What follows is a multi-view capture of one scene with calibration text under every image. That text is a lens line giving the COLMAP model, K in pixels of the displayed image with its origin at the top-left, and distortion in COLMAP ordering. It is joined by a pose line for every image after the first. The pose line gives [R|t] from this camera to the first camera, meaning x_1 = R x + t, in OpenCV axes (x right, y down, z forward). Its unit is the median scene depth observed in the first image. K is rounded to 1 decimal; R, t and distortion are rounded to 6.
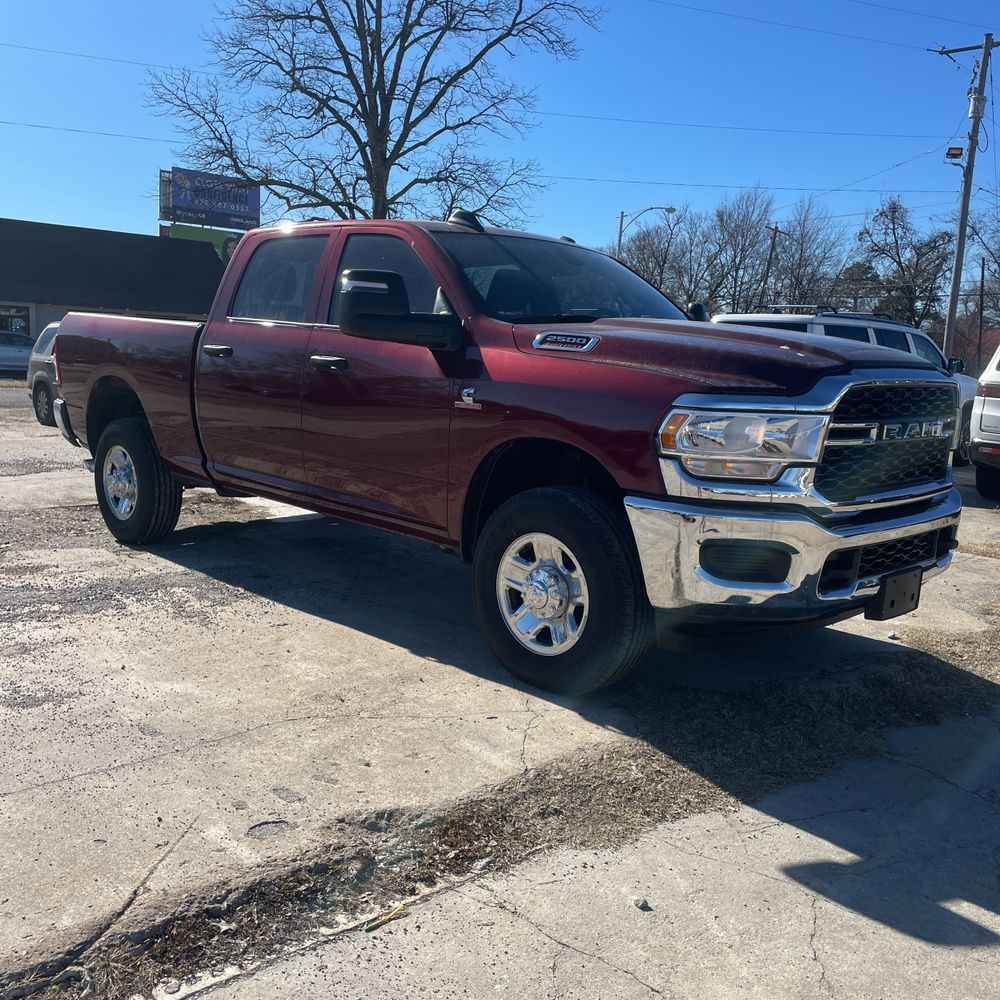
lens RADIAL K [[1004.8, 0, 494.5], [0, 1004.8, 497.6], [0, 0, 1]] dist [0.082555, -0.104612]
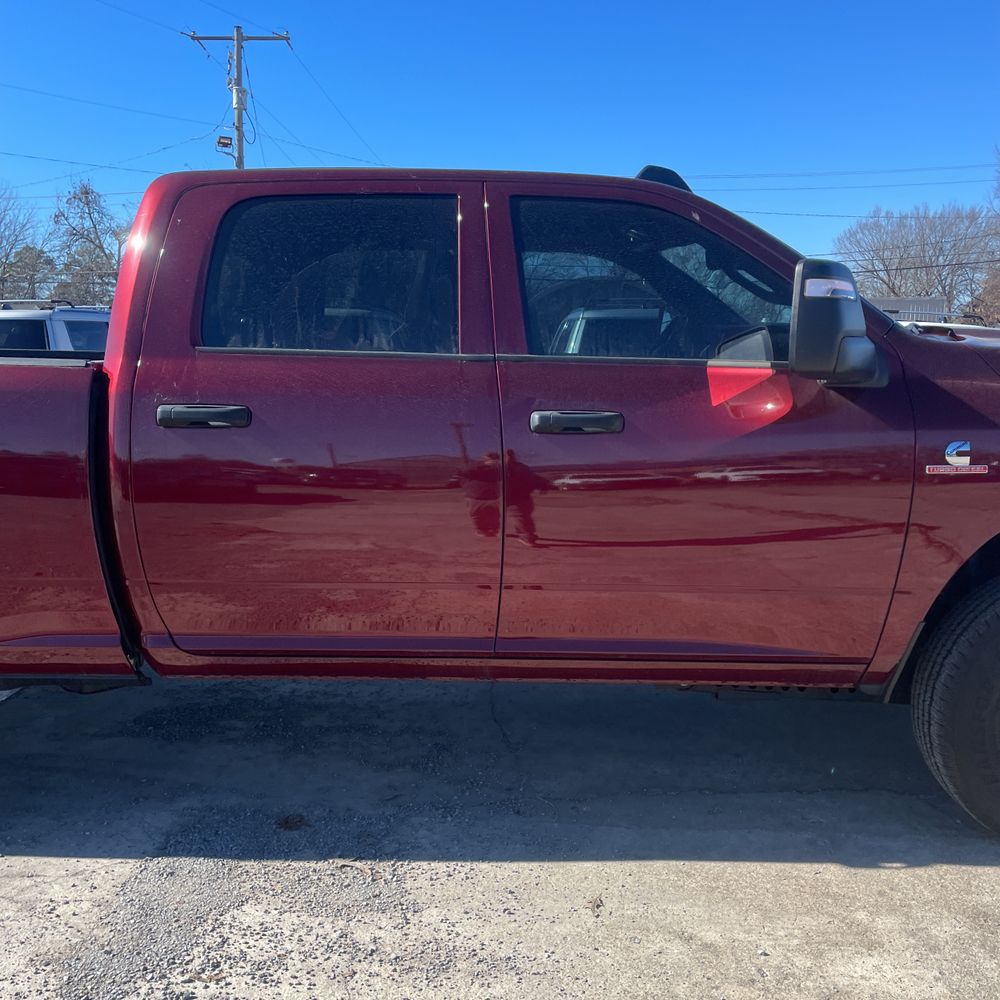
lens RADIAL K [[999.6, 0, 500.0], [0, 999.6, 500.0], [0, 0, 1]] dist [0.095171, -0.123604]
pose [[0.716397, -0.149548, 0.681477, -0.091520], [0.138203, 0.987820, 0.071490, -0.021323], [-0.683868, 0.042967, 0.728339, 0.096877]]
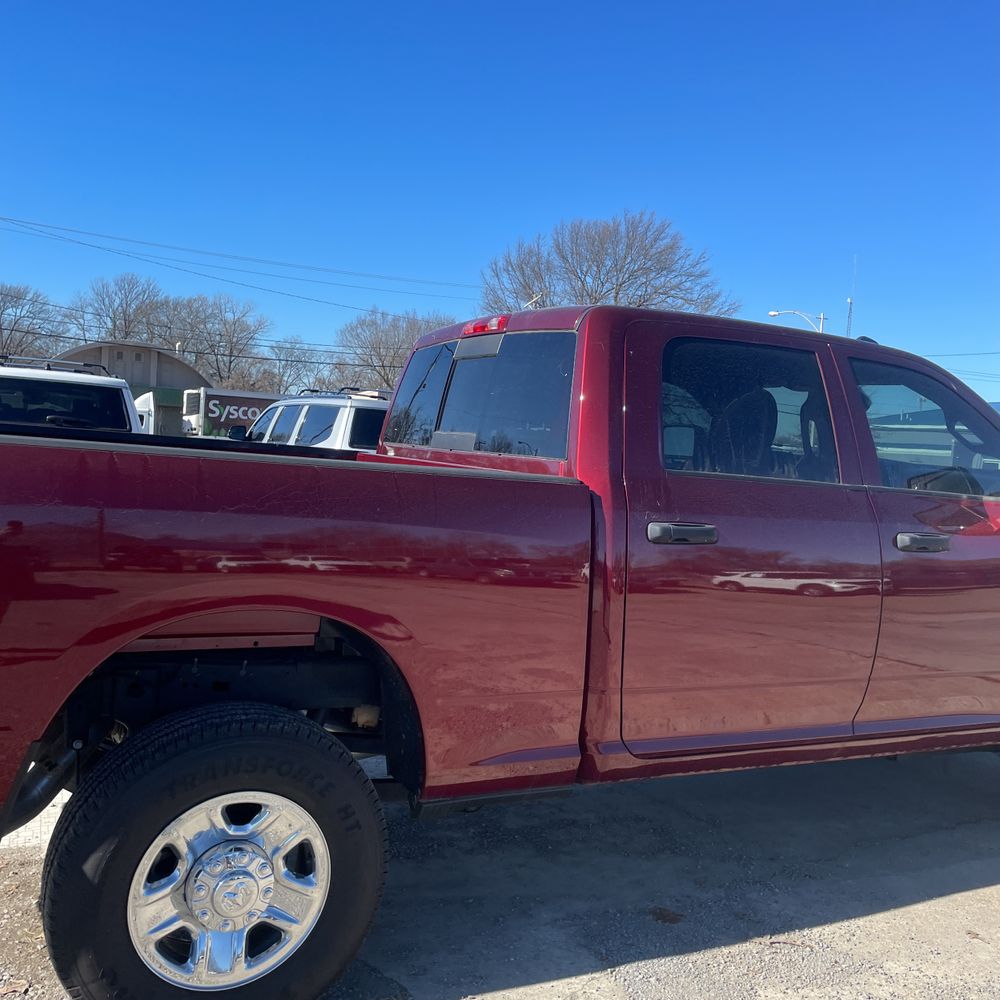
lens RADIAL K [[992.5, 0, 498.2], [0, 992.5, 479.1], [0, 0, 1]] dist [0.111194, -0.152626]
pose [[0.302224, -0.062976, 0.951154, -0.145233], [0.091403, 0.995132, 0.036845, -0.036193], [-0.948845, 0.075803, 0.306509, 0.165976]]
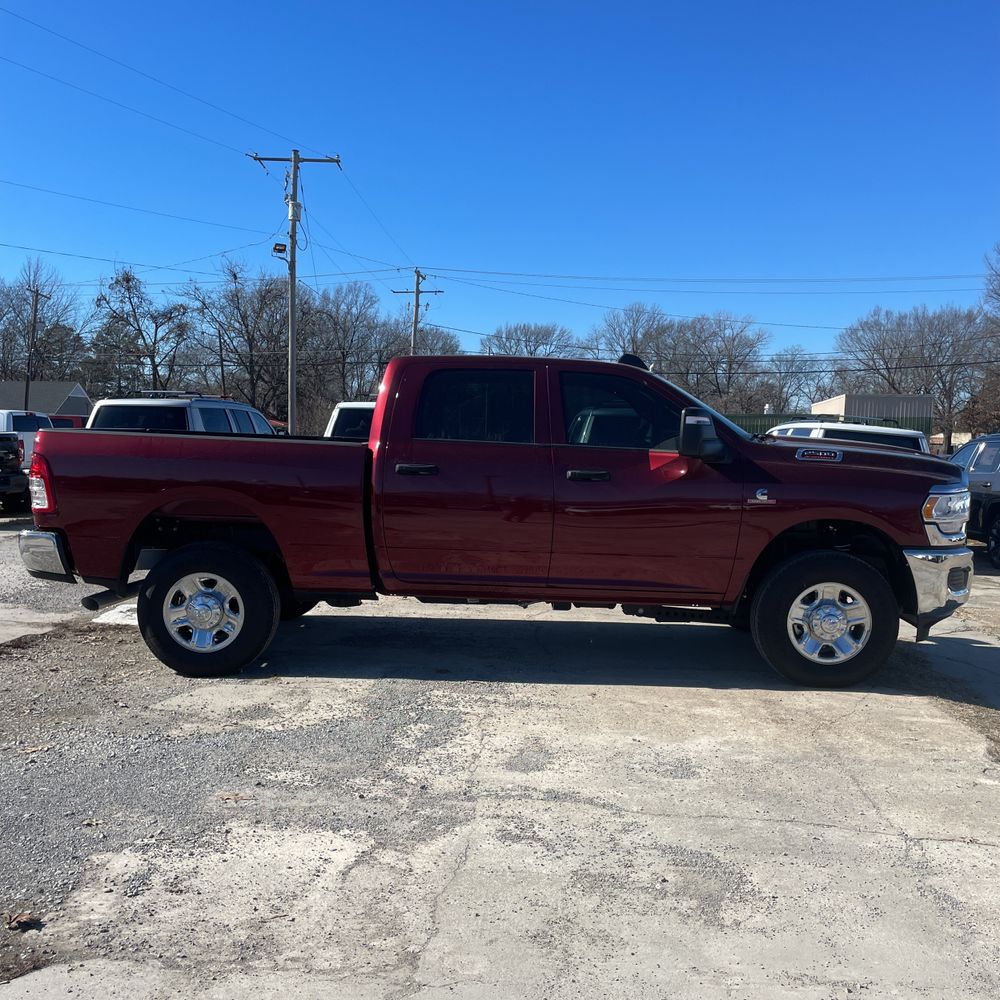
lens RADIAL K [[999.6, 0, 500.0], [0, 999.6, 500.0], [0, 0, 1]] dist [0.095171, -0.123604]
pose [[0.724342, -0.076325, 0.685203, -0.169062], [0.114322, 0.993391, -0.010198, -0.016243], [-0.679896, 0.085721, 0.728281, 0.028883]]
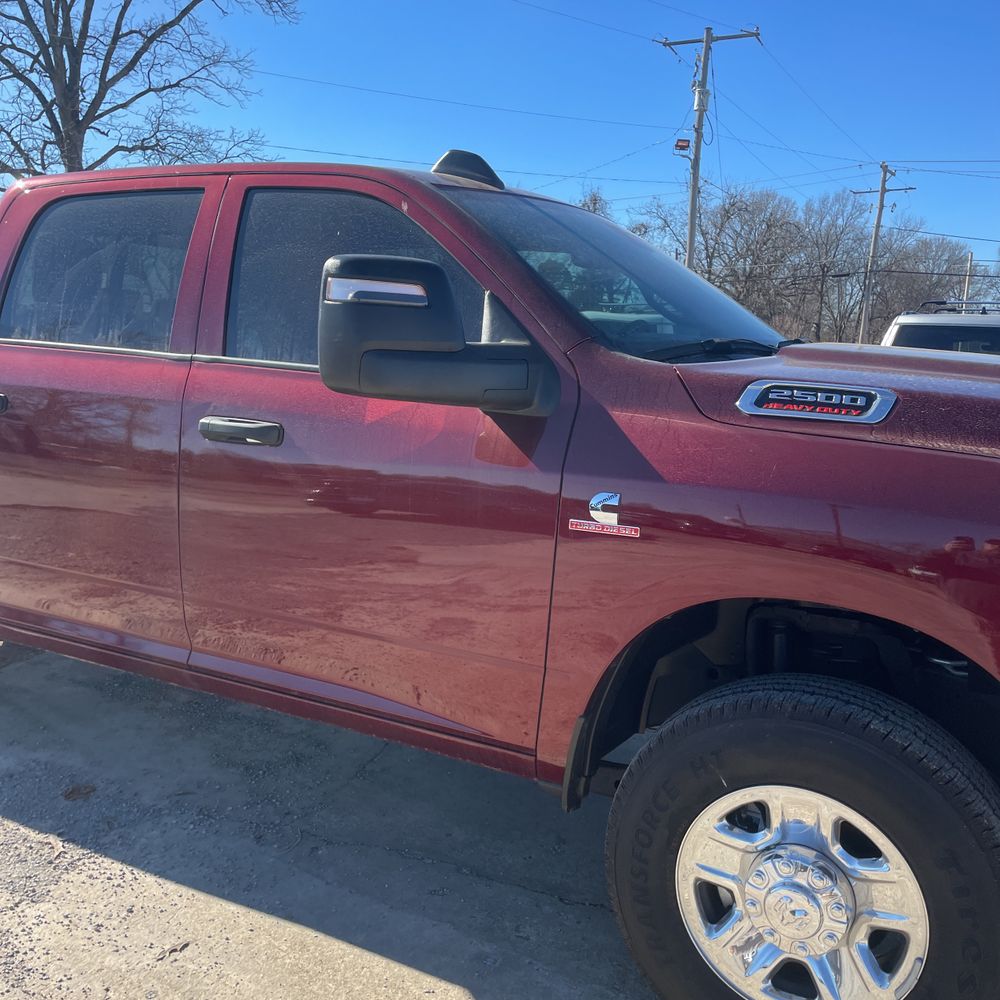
lens RADIAL K [[1005.7, 0, 503.6], [0, 1005.7, 496.6], [0, 0, 1]] dist [0.093067, -0.122003]
pose [[0.957660, -0.056816, 0.282240, -0.028787], [0.053161, 0.998373, 0.020600, -0.016092], [-0.282951, -0.004723, 0.959123, 0.070953]]
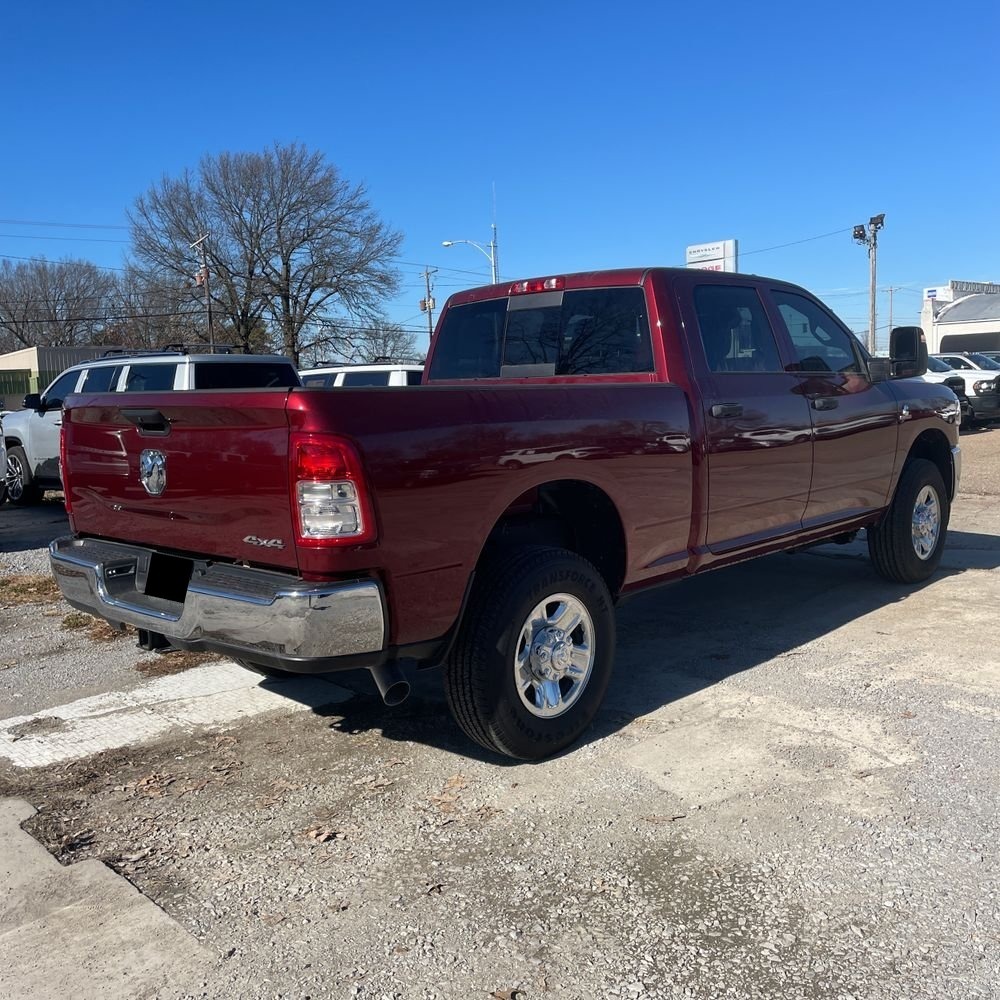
lens RADIAL K [[992.2, 0, 517.2], [0, 992.2, 472.7], [0, 0, 1]] dist [0.108566, -0.164719]
pose [[-0.048284, -0.136812, 0.989420, -0.199223], [0.183345, 0.972530, 0.143424, -0.044406], [-0.981862, 0.188330, -0.021873, 0.215648]]
